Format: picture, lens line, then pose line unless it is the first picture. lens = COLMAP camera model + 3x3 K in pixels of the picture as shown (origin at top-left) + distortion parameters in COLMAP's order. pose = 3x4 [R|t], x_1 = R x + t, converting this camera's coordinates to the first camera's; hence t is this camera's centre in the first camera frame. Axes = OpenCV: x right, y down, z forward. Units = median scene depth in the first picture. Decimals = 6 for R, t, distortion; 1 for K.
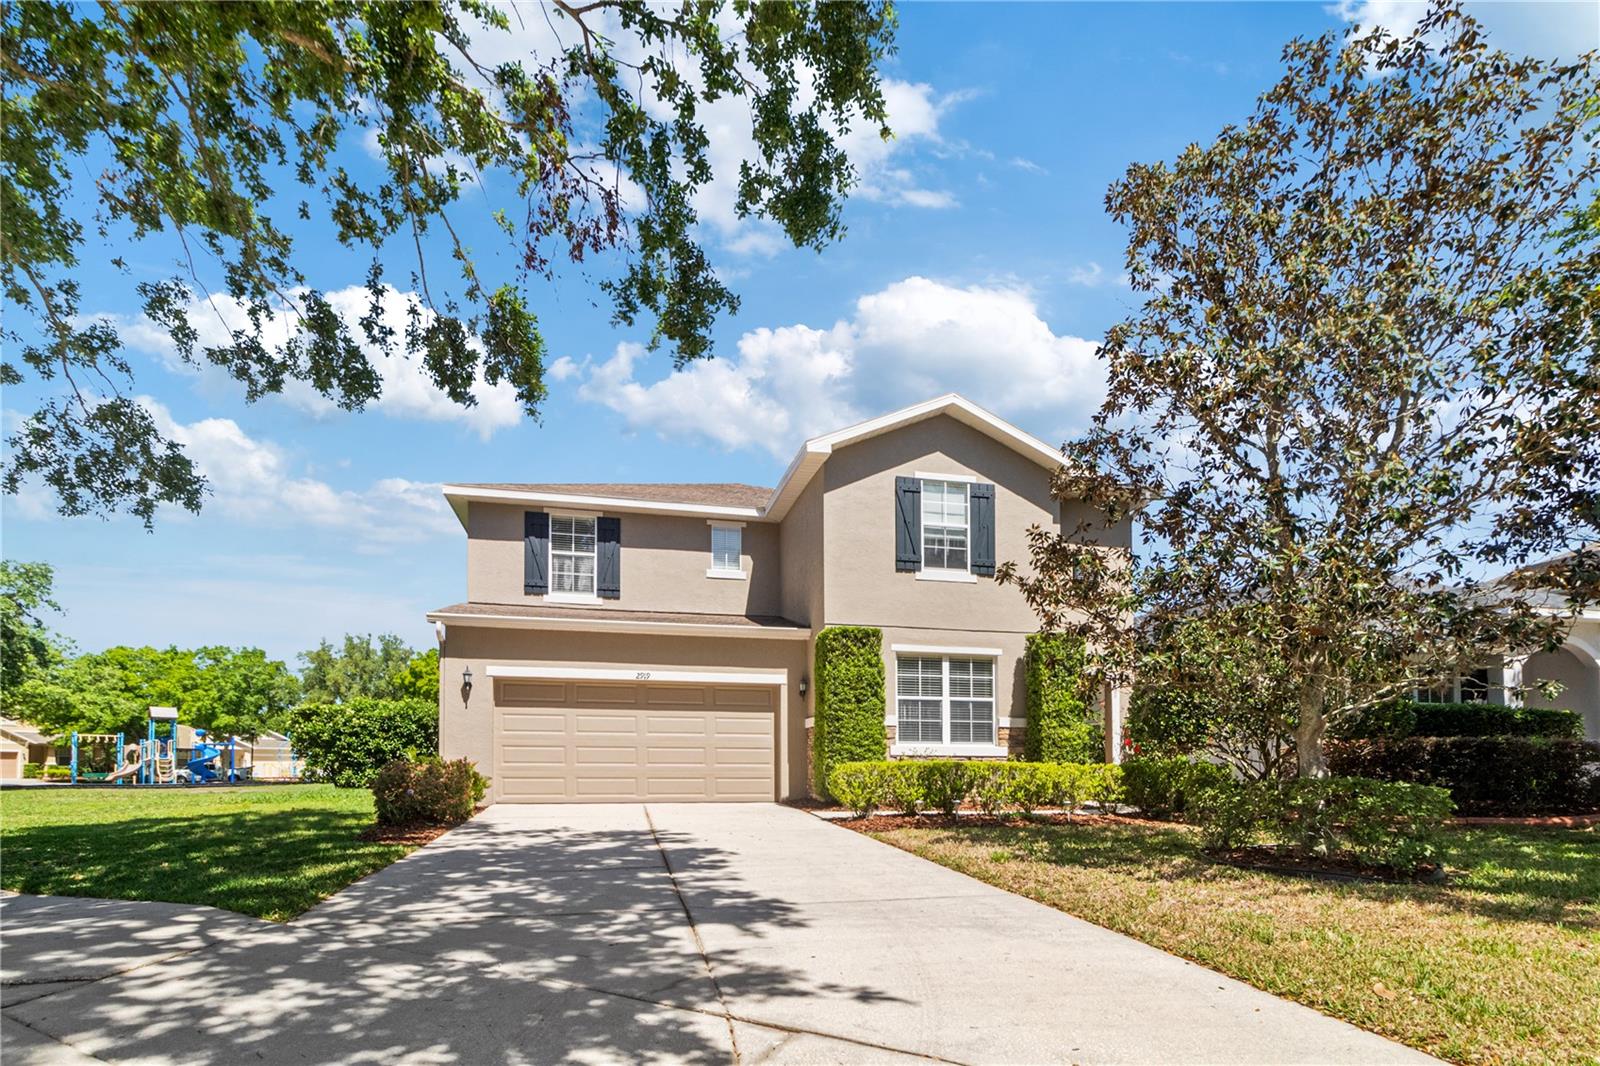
lens RADIAL K [[908.6, 0, 848.7], [0, 908.6, 691.1], [0, 0, 1]] dist [-0.001107, -0.000293]
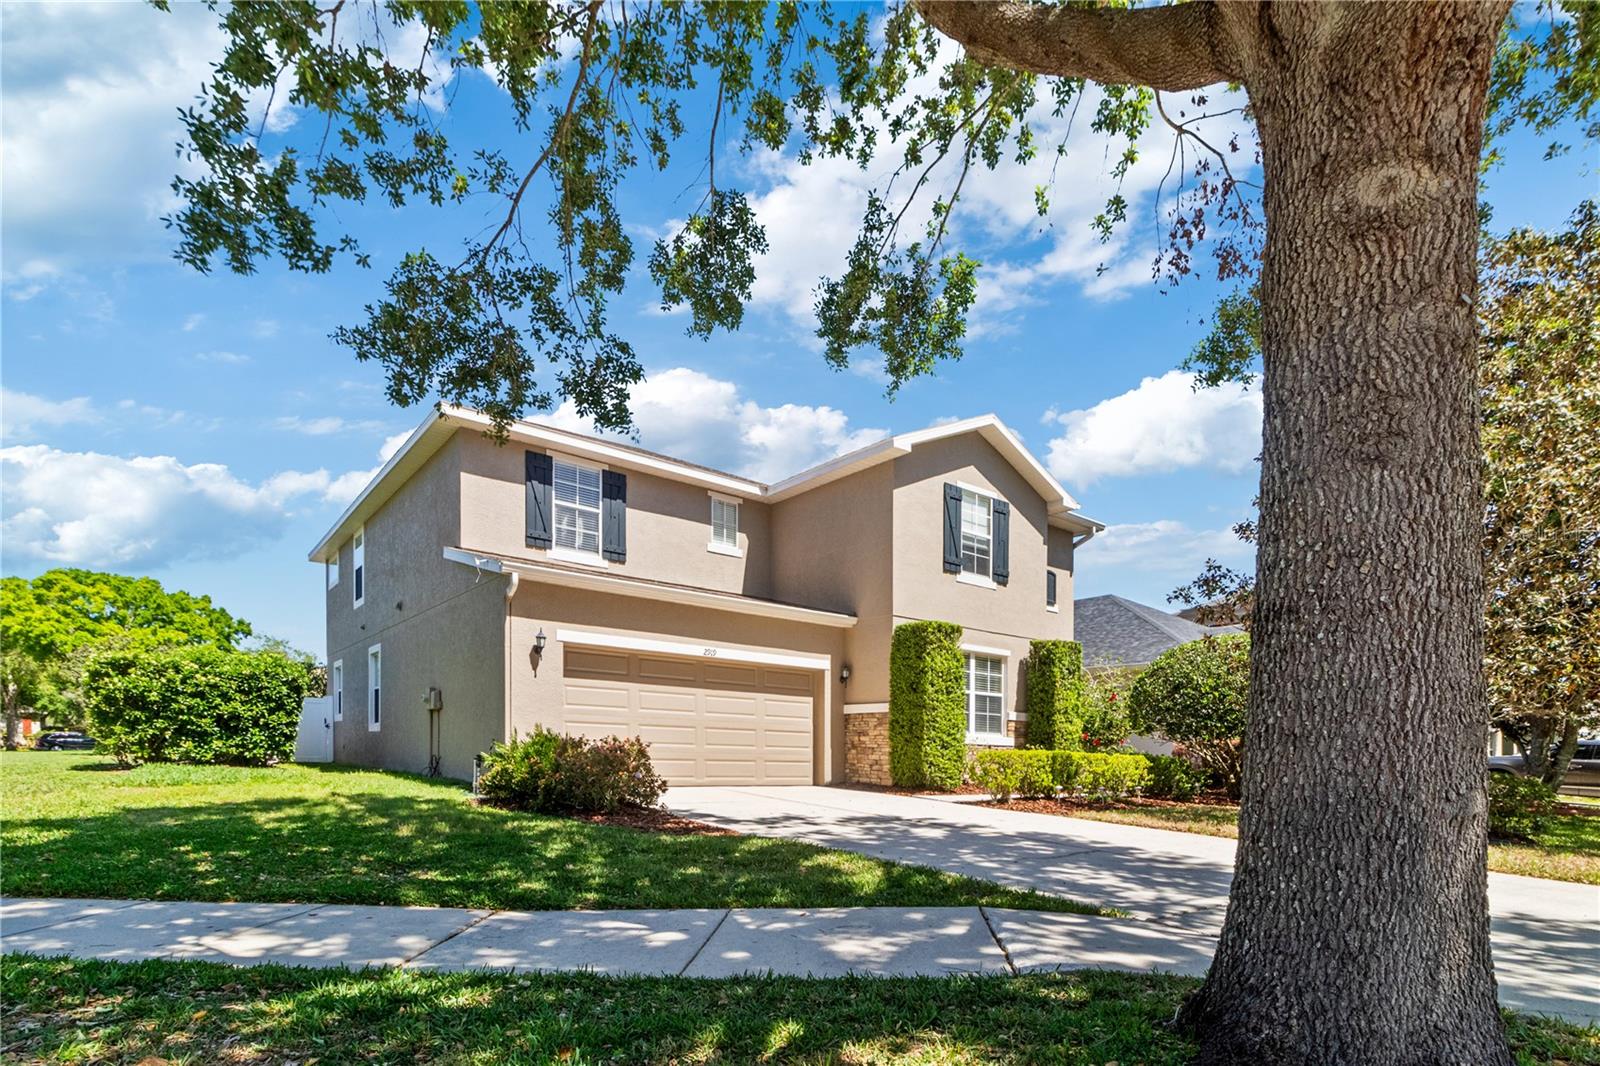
lens RADIAL K [[855.1, 0, 923.4], [0, 855.1, 708.8], [0, 0, 1]] dist [-0.002872, 0.000845]
pose [[0.893307, 0.043278, 0.447359, -0.401686], [-0.059697, 0.997959, 0.022661, 0.007656], [-0.445465, -0.046949, 0.894068, 0.097814]]
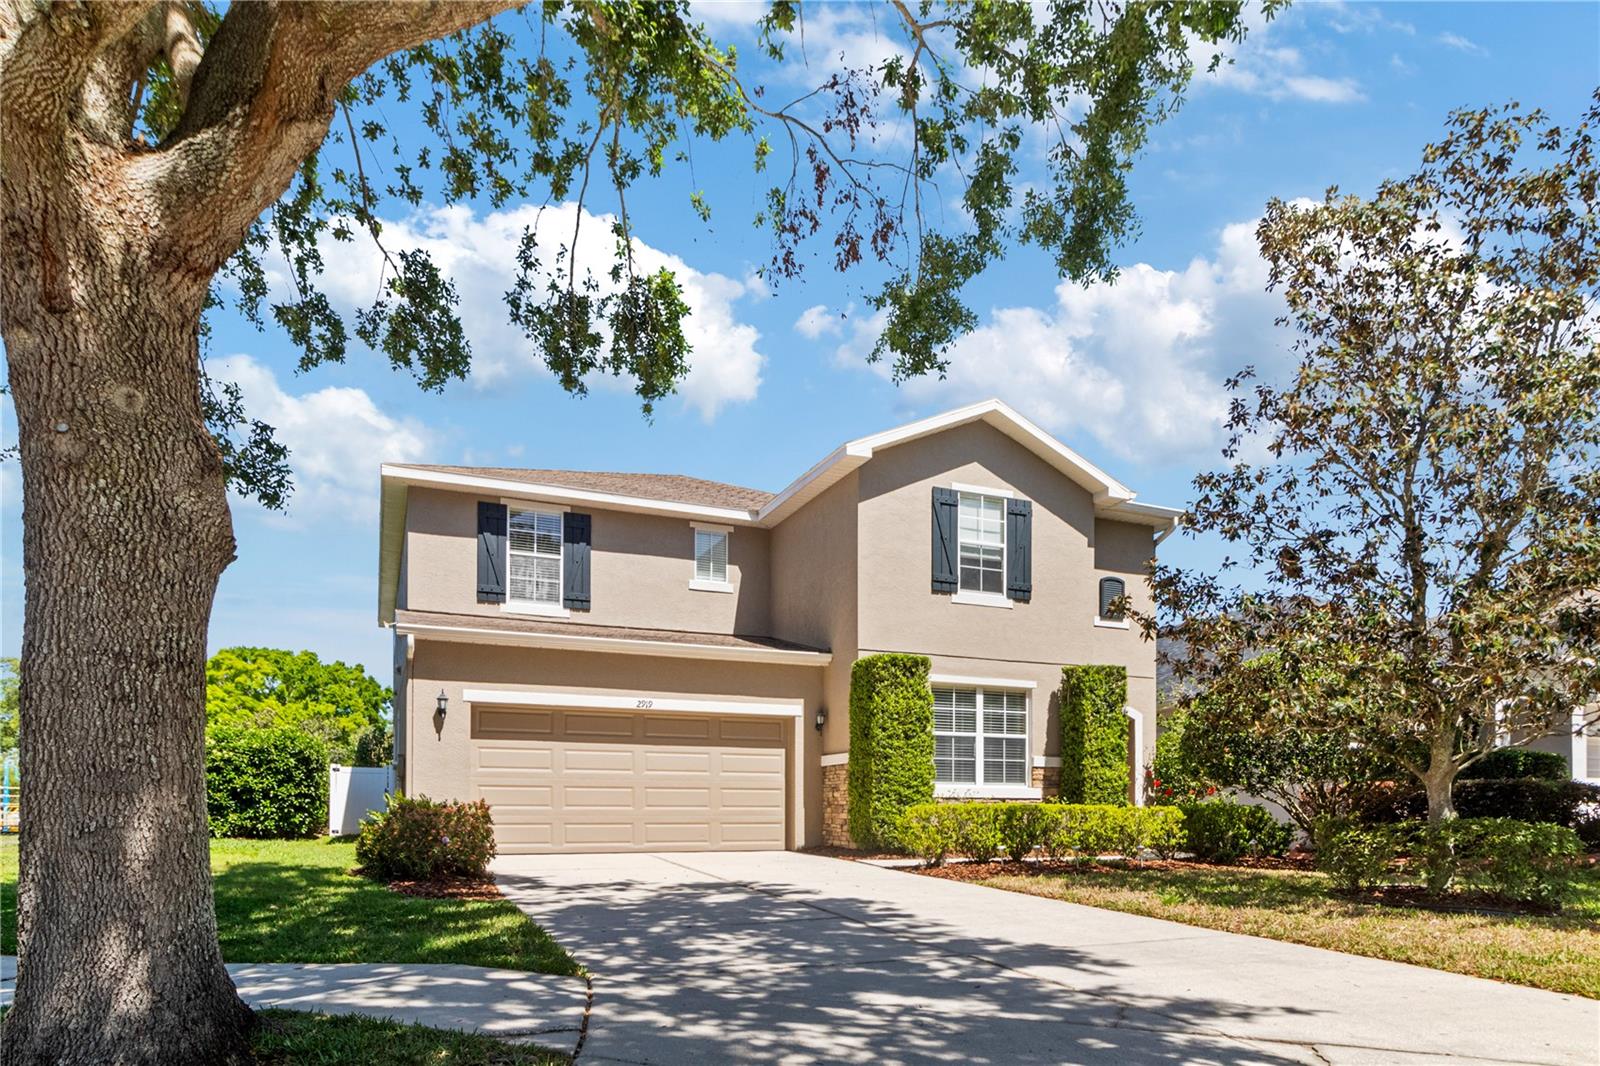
lens RADIAL K [[1079.1, 0, 911.3], [0, 1079.1, 733.5], [0, 0, 1]] dist [-0.005083, 0.001994]
pose [[0.980243, 0.012608, 0.197394, -0.172641], [-0.014888, 0.999838, 0.010069, -0.003048], [-0.197235, -0.012809, 0.980273, -0.043852]]
